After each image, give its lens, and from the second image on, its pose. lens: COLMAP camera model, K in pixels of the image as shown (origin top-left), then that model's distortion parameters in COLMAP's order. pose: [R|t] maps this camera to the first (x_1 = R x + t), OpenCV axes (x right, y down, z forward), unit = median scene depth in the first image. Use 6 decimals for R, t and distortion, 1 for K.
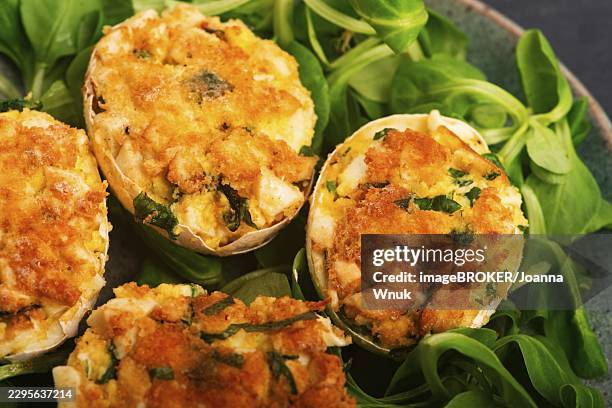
lens RADIAL K [[2419.4, 0, 306.0], [0, 2419.4, 204.0], [0, 0, 1]] dist [-0.051445, -0.536747]
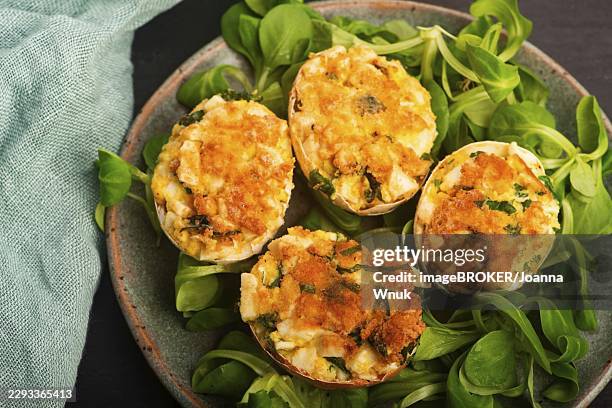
lens RADIAL K [[2160.2, 0, 305.8], [0, 2160.2, 203.8], [0, 0, 1]] dist [0.000428, 0.309450]
pose [[0.983211, 0.161459, -0.085010, 0.047778], [-0.154433, 0.984457, 0.083634, -0.097389], [0.097192, -0.069101, 0.992864, -0.384890]]
